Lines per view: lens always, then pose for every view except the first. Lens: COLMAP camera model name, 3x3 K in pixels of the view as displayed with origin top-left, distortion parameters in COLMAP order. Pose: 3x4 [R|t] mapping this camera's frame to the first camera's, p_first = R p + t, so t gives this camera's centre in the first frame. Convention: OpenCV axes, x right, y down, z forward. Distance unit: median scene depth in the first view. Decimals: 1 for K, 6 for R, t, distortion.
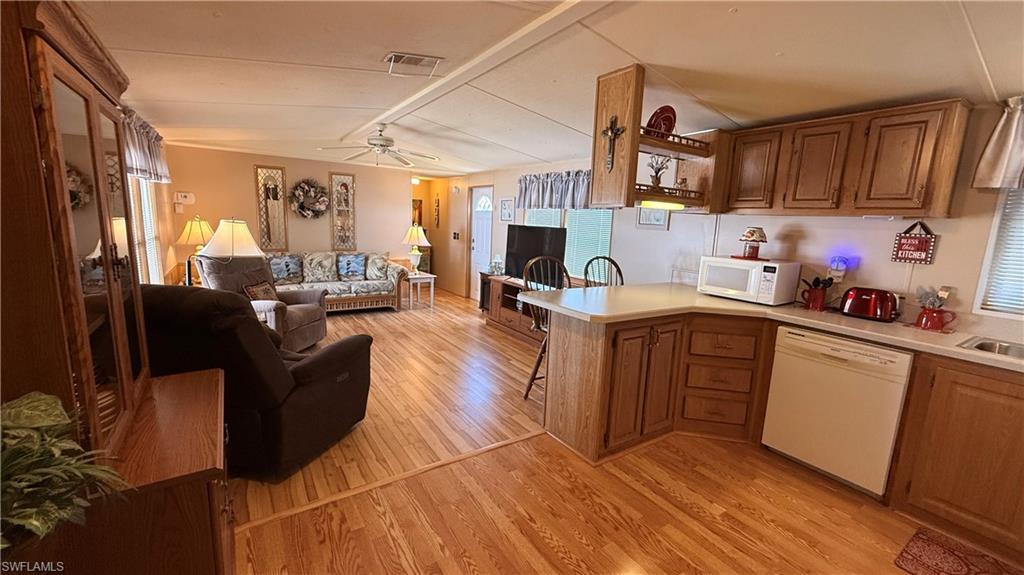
lens RADIAL K [[413.7, 0, 512.0], [0, 413.7, 287.5], [0, 0, 1]] dist [-0.001244, -0.000139]
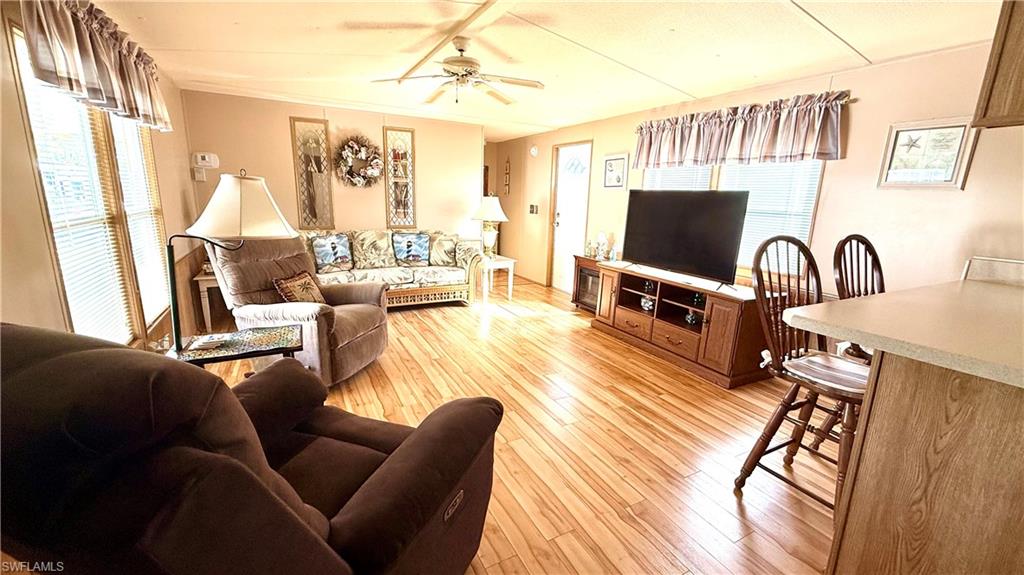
lens RADIAL K [[413.7, 0, 512.0], [0, 413.7, 287.5], [0, 0, 1]] dist [-0.001244, -0.000139]
pose [[0.995659, 0.008944, -0.092646, -0.265945], [-0.004020, 0.998576, 0.053203, -0.040827], [0.092990, -0.052599, 0.994277, 0.490891]]
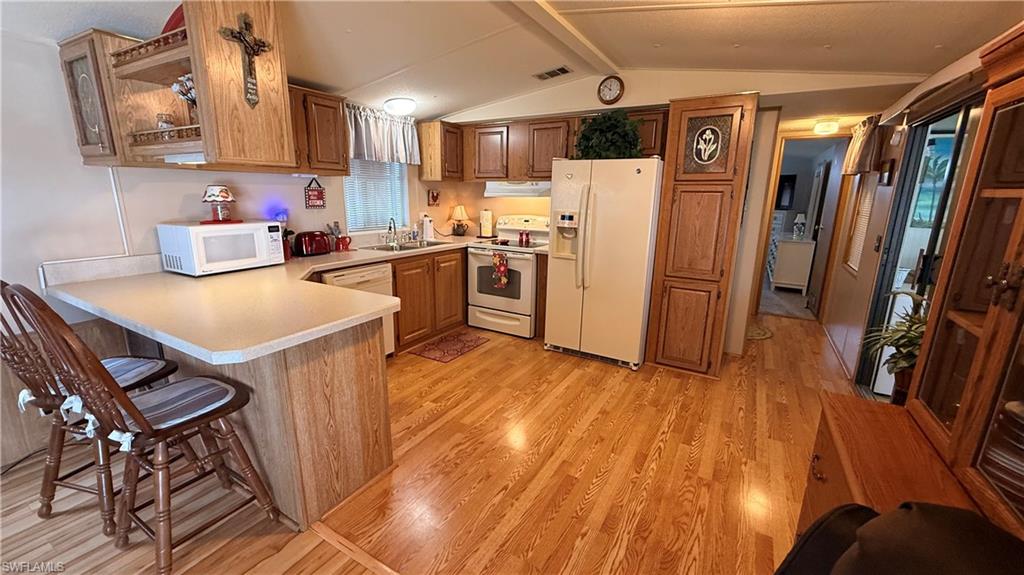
lens RADIAL K [[413.7, 0, 512.0], [0, 413.7, 287.5], [0, 0, 1]] dist [-0.001244, -0.000139]
pose [[-0.441002, -0.252703, 0.861196, -0.506848], [0.111229, 0.936758, 0.331833, -0.173542], [-0.890587, 0.242129, -0.385004, 0.885957]]
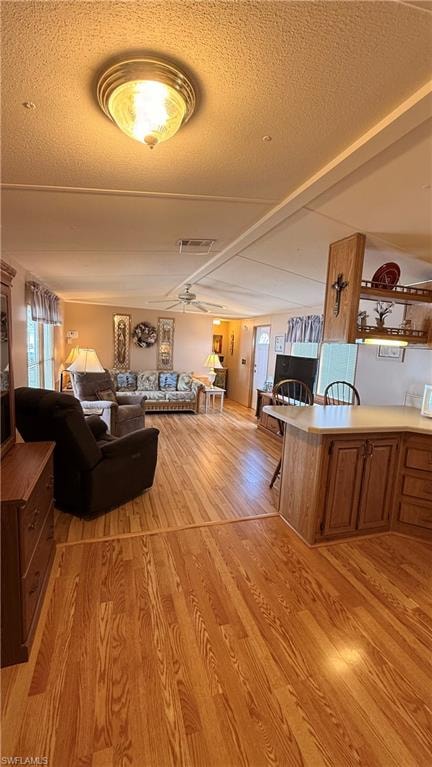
lens RADIAL K [[309.9, 0, 216.0], [0, 309.9, 383.5], [0, 0, 1]] dist [-0.001244, -0.000139]
pose [[0.963752, 0.042747, -0.263353, 0.128432], [-0.056258, 0.997447, -0.043976, -0.007695], [0.260801, 0.057198, 0.963697, -0.010155]]
